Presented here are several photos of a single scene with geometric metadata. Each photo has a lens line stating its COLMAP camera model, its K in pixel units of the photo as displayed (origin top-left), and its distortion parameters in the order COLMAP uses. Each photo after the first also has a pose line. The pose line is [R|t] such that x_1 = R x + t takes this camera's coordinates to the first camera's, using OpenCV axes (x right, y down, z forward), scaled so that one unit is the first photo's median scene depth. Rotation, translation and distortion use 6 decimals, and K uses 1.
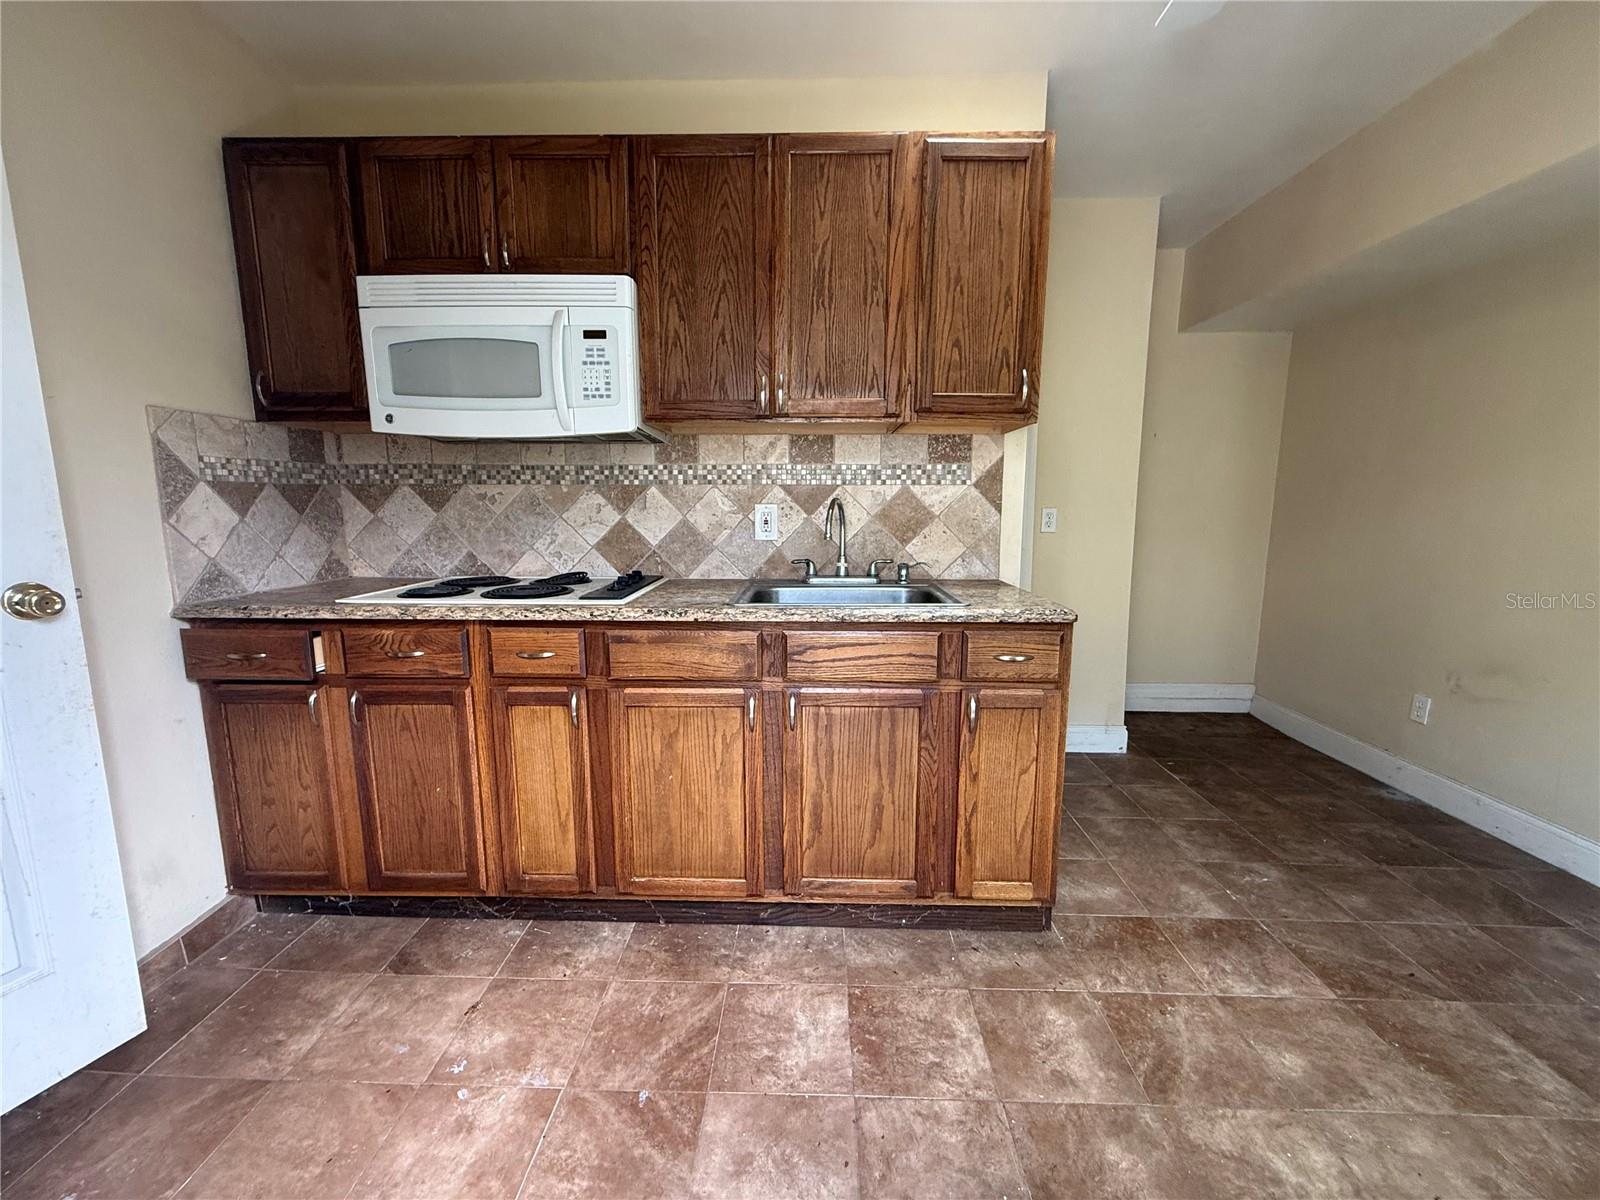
lens RADIAL K [[638.8, 0, 797.6], [0, 638.8, 600.8], [0, 0, 1]] dist [-0.000512, -0.000319]
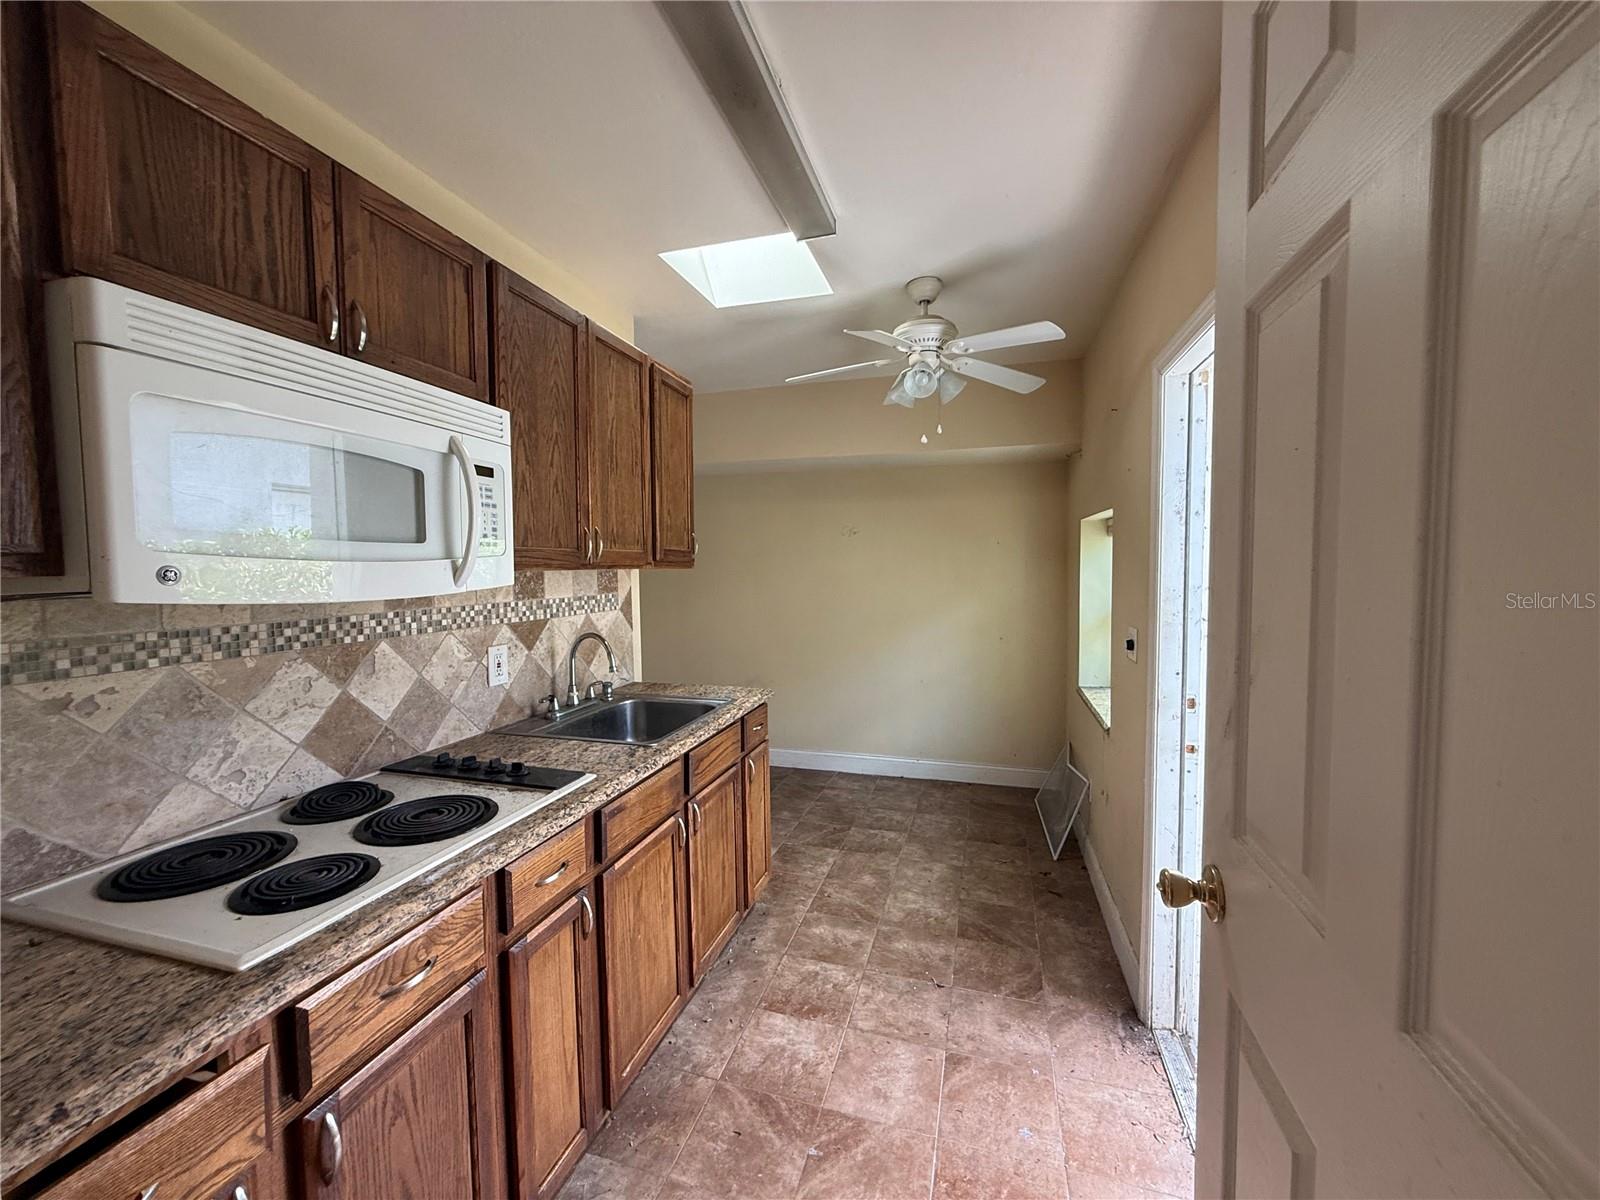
lens RADIAL K [[638.8, 0, 797.6], [0, 638.8, 600.8], [0, 0, 1]] dist [-0.000512, -0.000319]
pose [[0.259718, -0.058164, 0.963931, -0.819767], [0.154554, 0.987821, 0.017963, -0.166064], [-0.953236, 0.144314, 0.265545, 0.341398]]
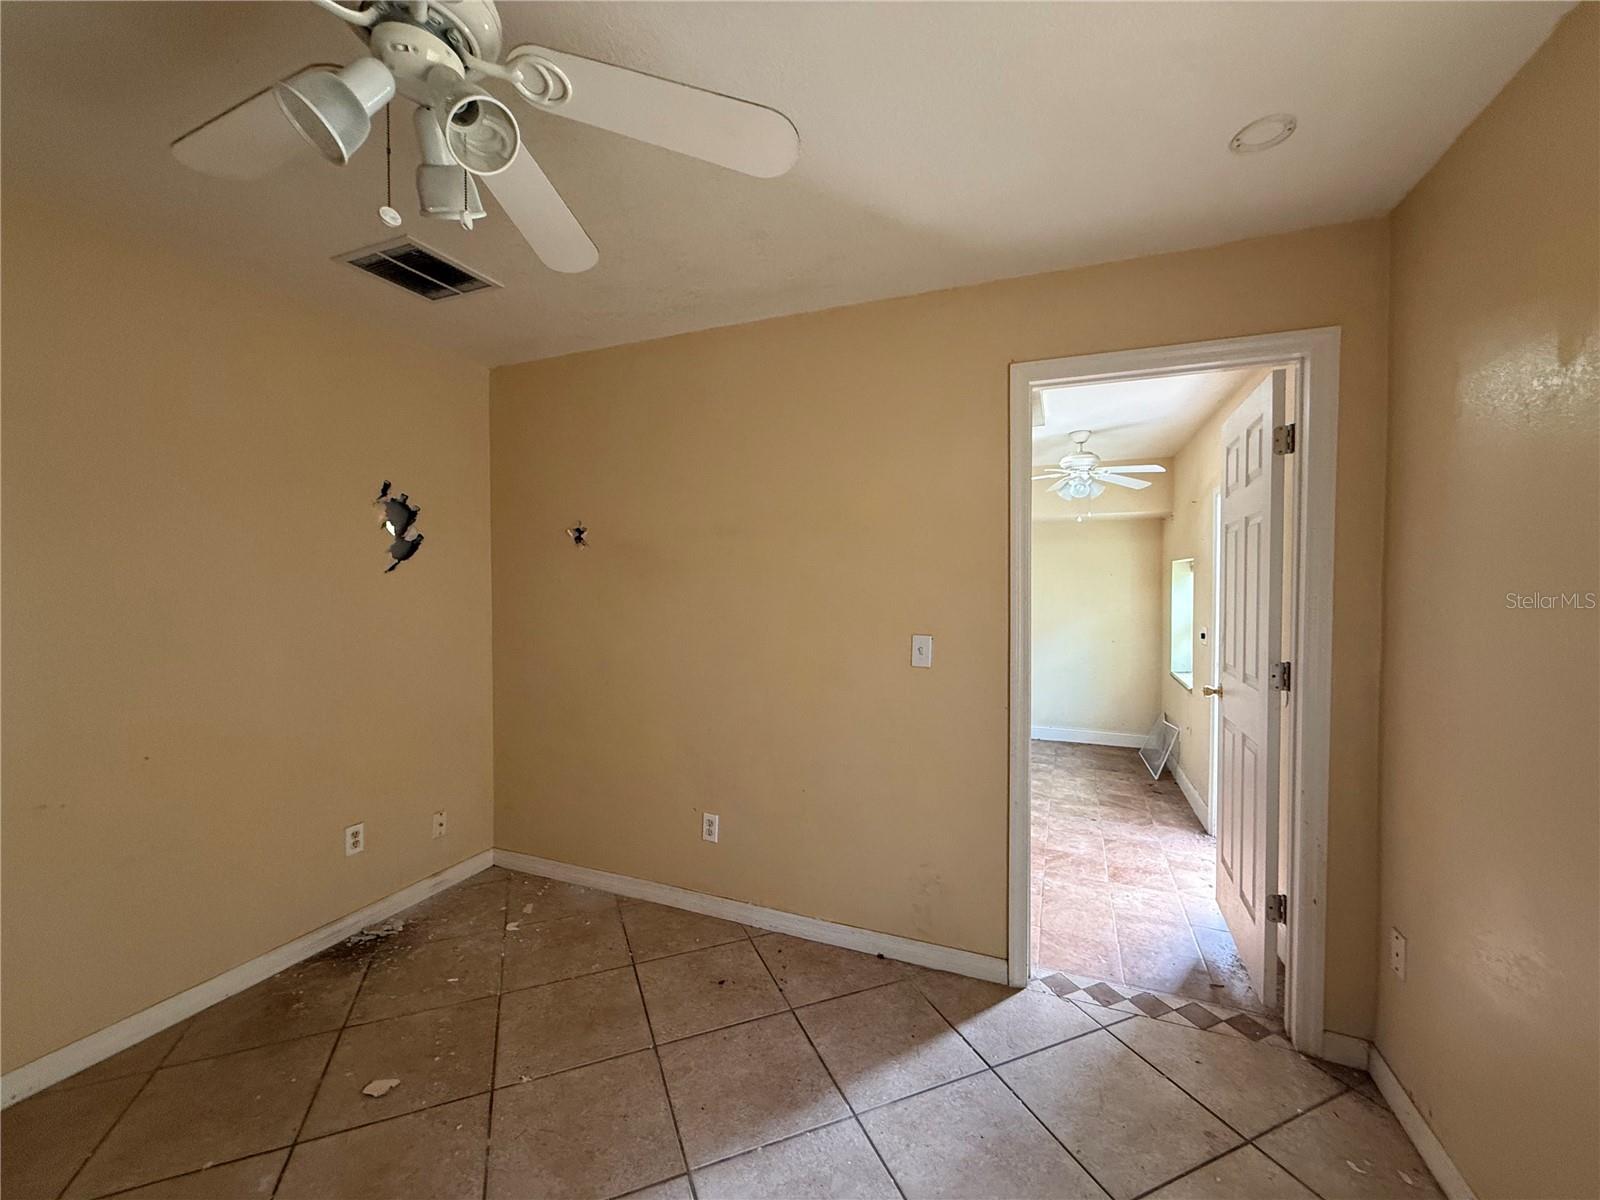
lens RADIAL K [[638.8, 0, 797.6], [0, 638.8, 600.8], [0, 0, 1]] dist [-0.000512, -0.000319]
pose [[0.359580, -0.021841, 0.932859, -1.856324], [0.138604, 0.989886, -0.030250, -0.205306], [-0.922763, 0.140175, 0.358970, 0.523374]]
